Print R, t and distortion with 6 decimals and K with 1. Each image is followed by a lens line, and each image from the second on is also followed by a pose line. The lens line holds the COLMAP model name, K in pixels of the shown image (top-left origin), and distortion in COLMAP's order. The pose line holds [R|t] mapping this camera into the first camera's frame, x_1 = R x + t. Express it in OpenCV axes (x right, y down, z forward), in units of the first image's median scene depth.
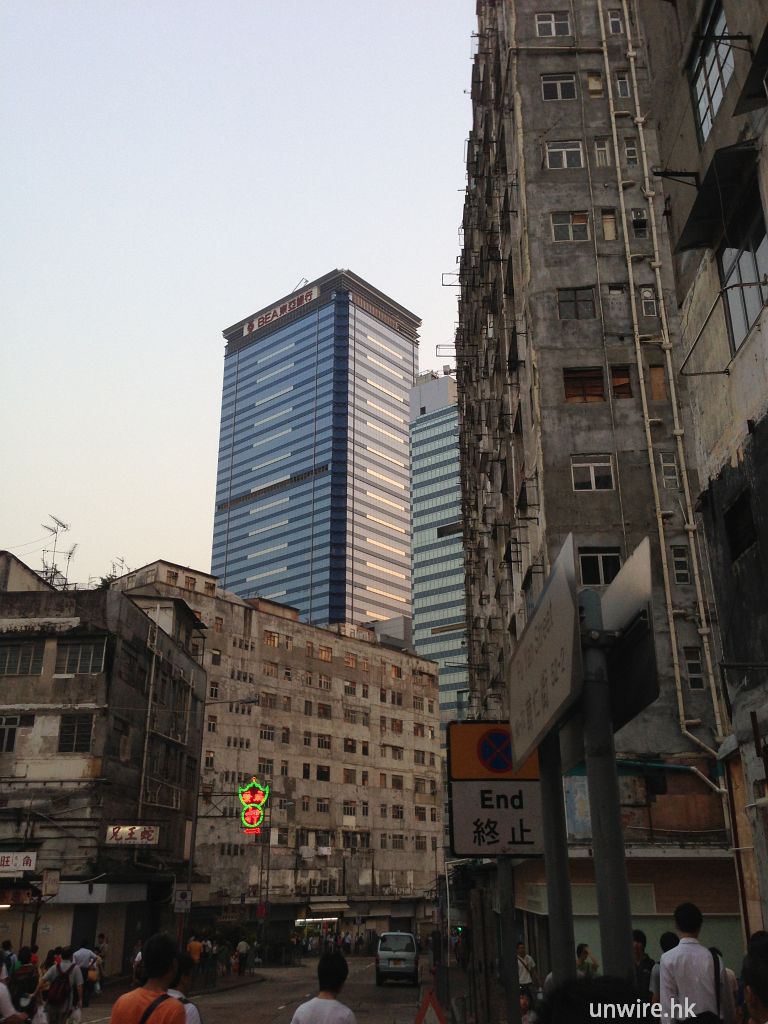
lens RADIAL K [[934.0, 0, 372.3], [0, 934.0, 501.7], [0, 0, 1]] dist [0.128690, -0.219981]
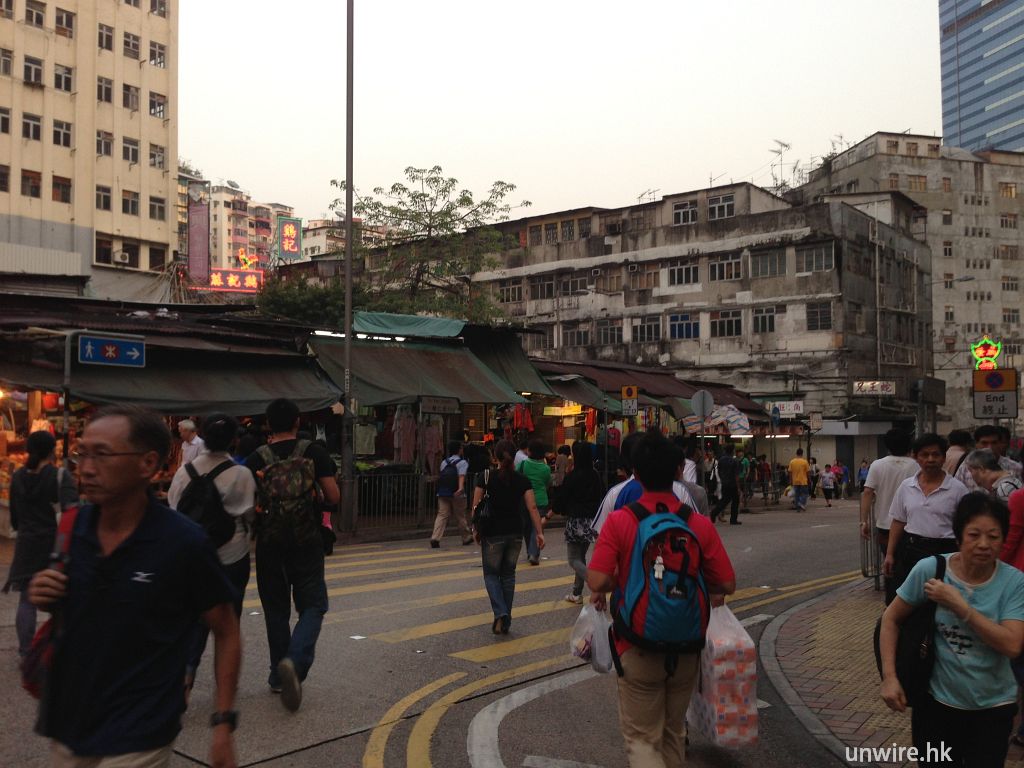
lens RADIAL K [[934.0, 0, 508.9], [0, 934.0, 380.1], [0, 0, 1]] dist [0.128690, -0.219981]
pose [[0.817080, -0.025640, -0.575954, 0.082913], [0.216539, 0.939516, 0.265370, -0.107263], [0.534313, -0.341545, 0.773212, -0.257821]]
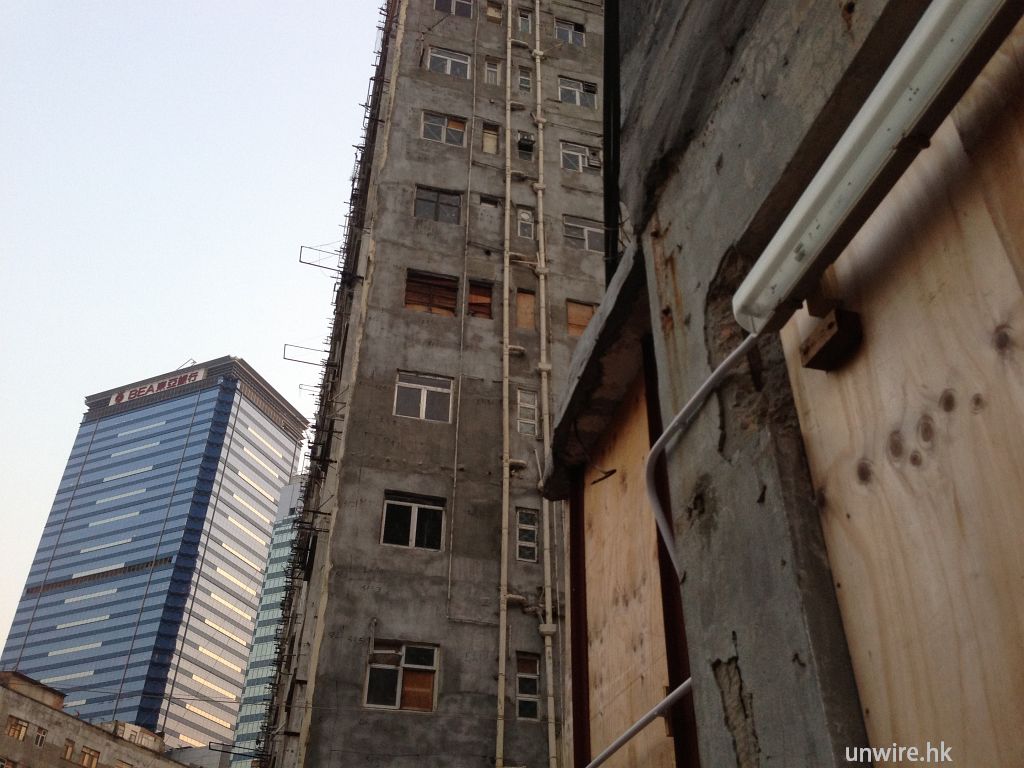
lens RADIAL K [[934.0, 0, 508.9], [0, 934.0, 380.1], [0, 0, 1]] dist [0.128690, -0.219981]
pose [[0.953207, 0.186391, 0.238022, 0.098770], [-0.117163, 0.953552, -0.277508, 0.112357], [-0.278691, 0.236635, 0.930771, 0.259184]]
